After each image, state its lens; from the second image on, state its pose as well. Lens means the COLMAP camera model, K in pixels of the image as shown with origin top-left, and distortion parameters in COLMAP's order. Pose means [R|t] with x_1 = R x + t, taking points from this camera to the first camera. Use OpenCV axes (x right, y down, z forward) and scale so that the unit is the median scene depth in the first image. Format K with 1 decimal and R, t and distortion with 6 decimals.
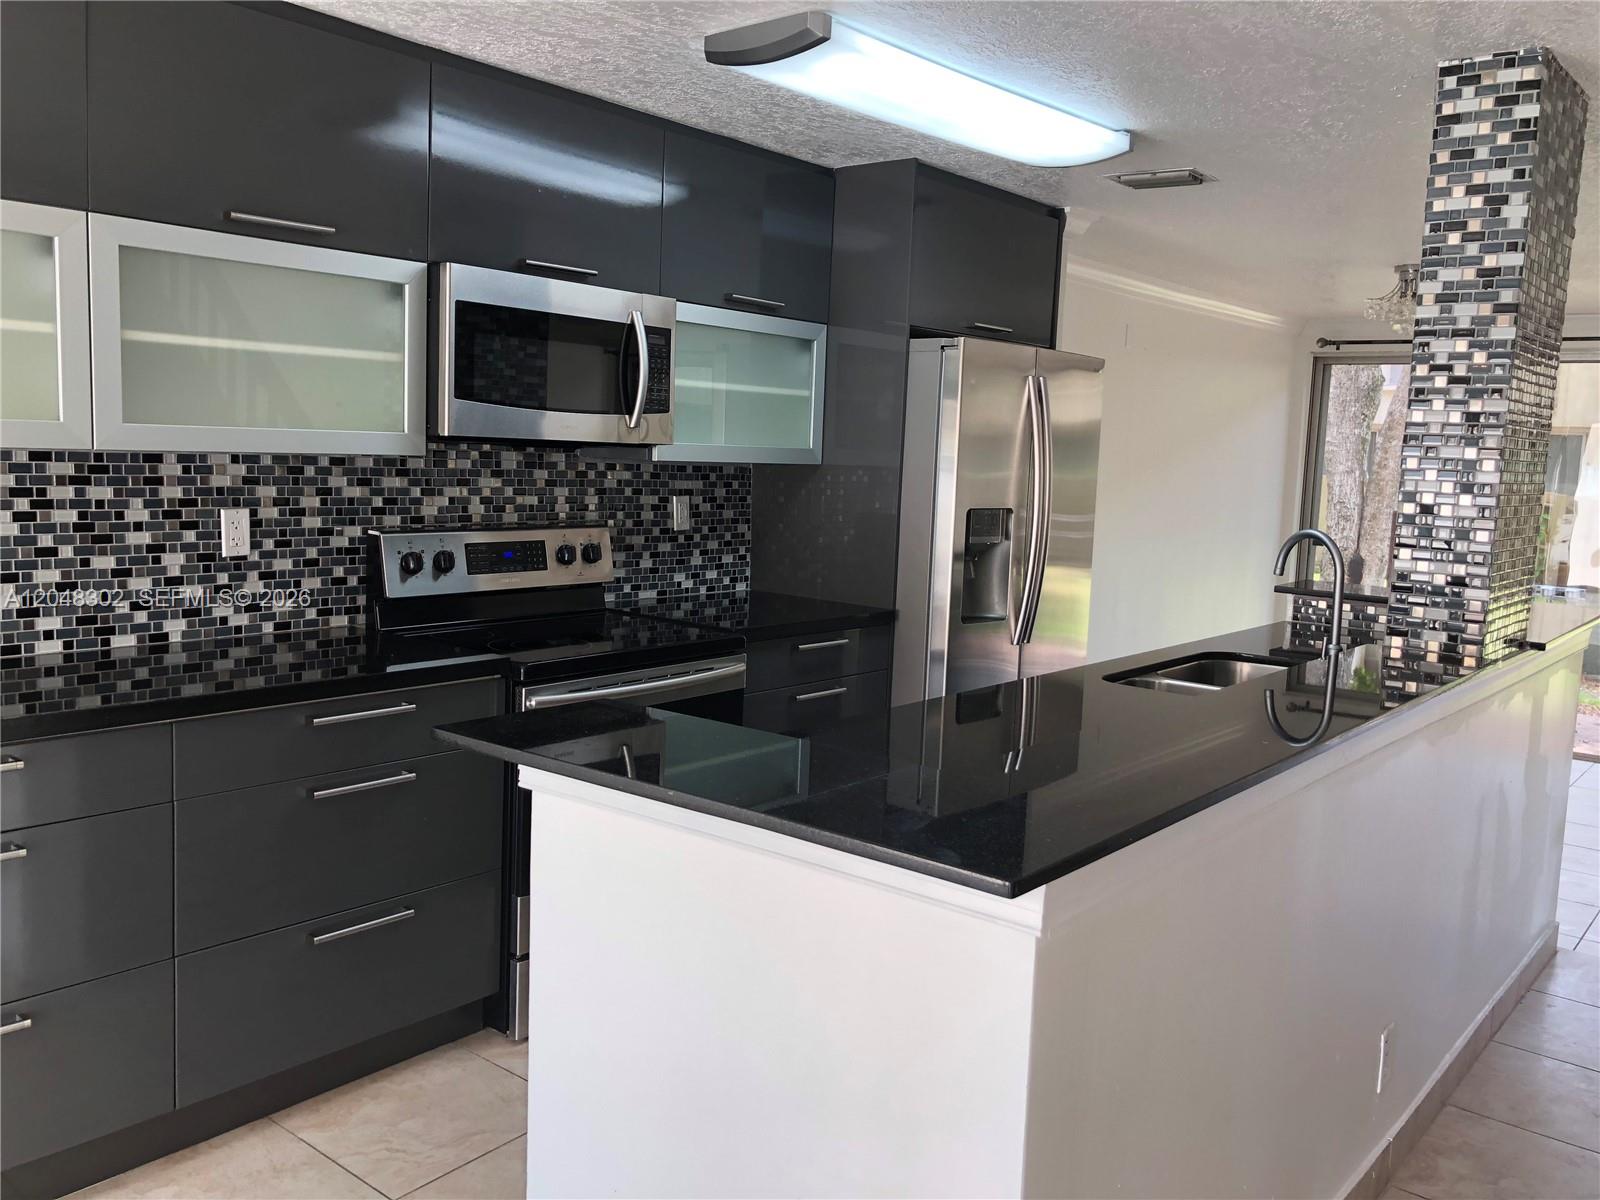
lens RADIAL K [[1307.6, 0, 804.4], [0, 1307.6, 608.3], [0, 0, 1]] dist [0.046309, -0.055795]
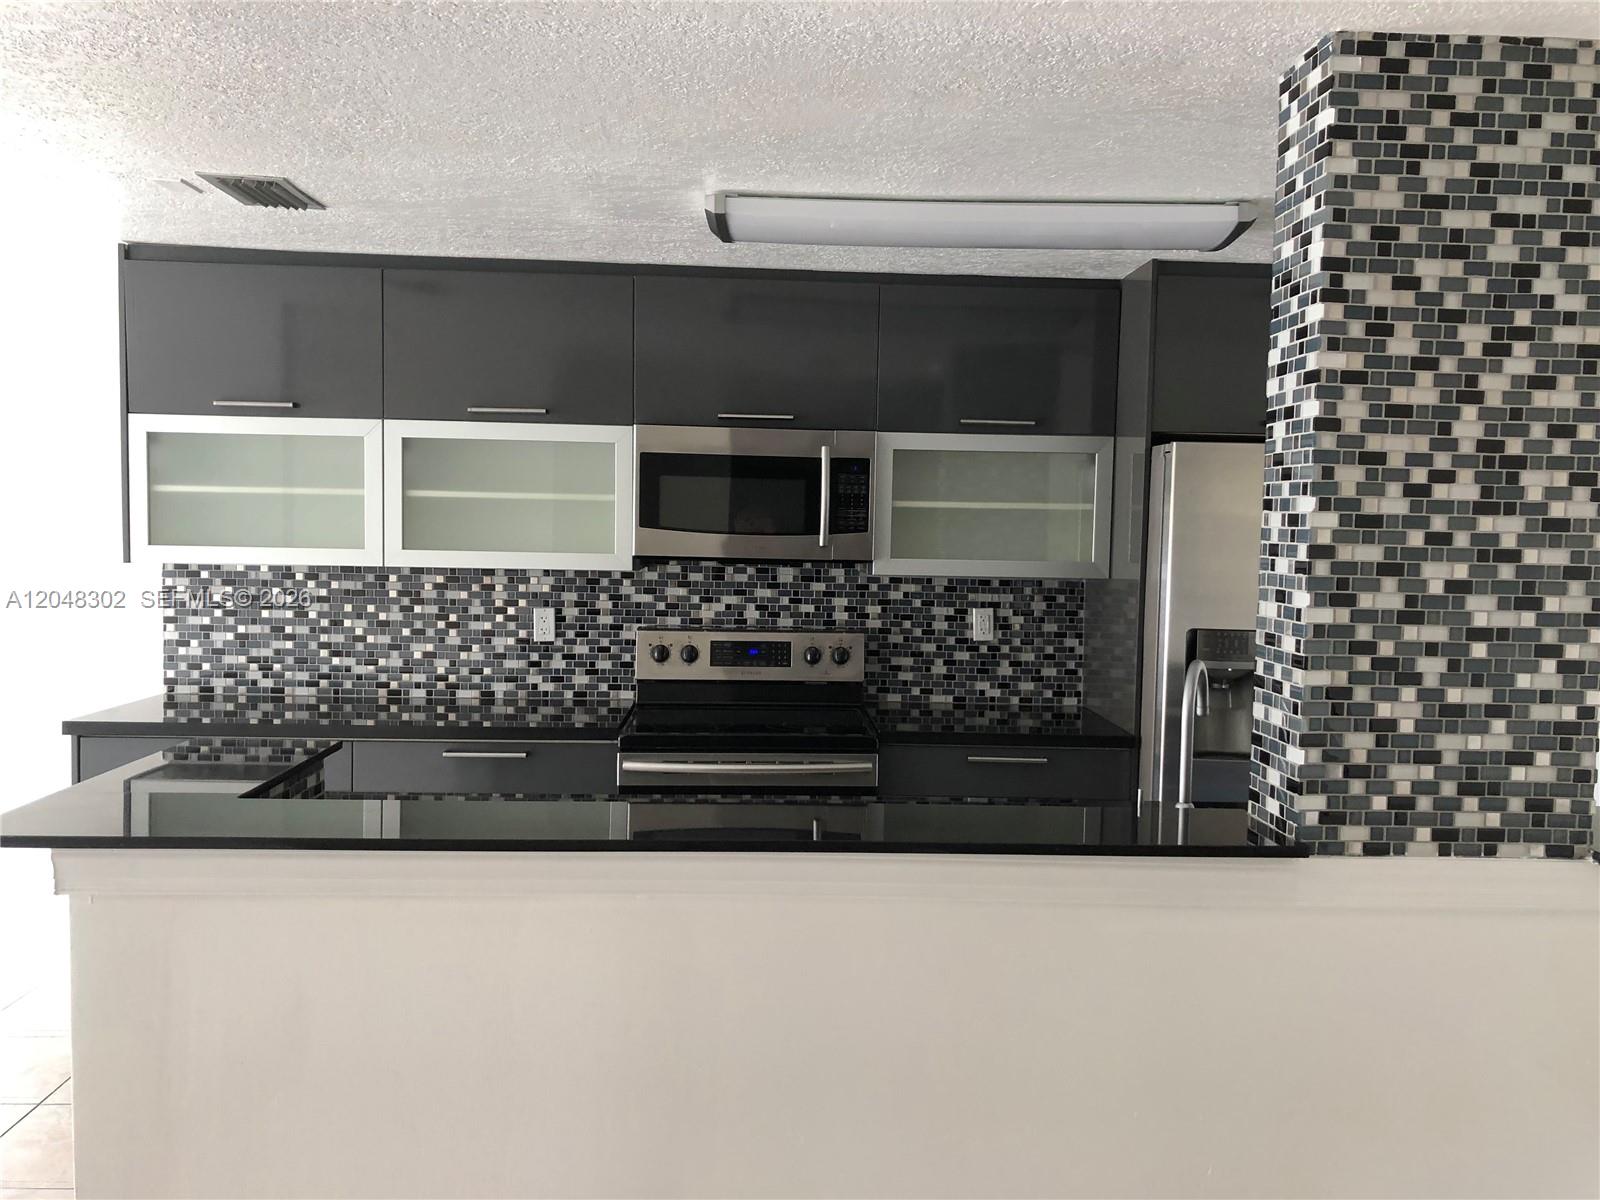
lens RADIAL K [[1307.6, 0, 805.8], [0, 1307.6, 598.0], [0, 0, 1]] dist [0.046309, -0.055795]
pose [[0.679428, 0.009800, -0.733676, 0.701731], [-0.085047, 0.994223, -0.065479, -0.015740], [0.728796, 0.106885, 0.676337, 0.218937]]
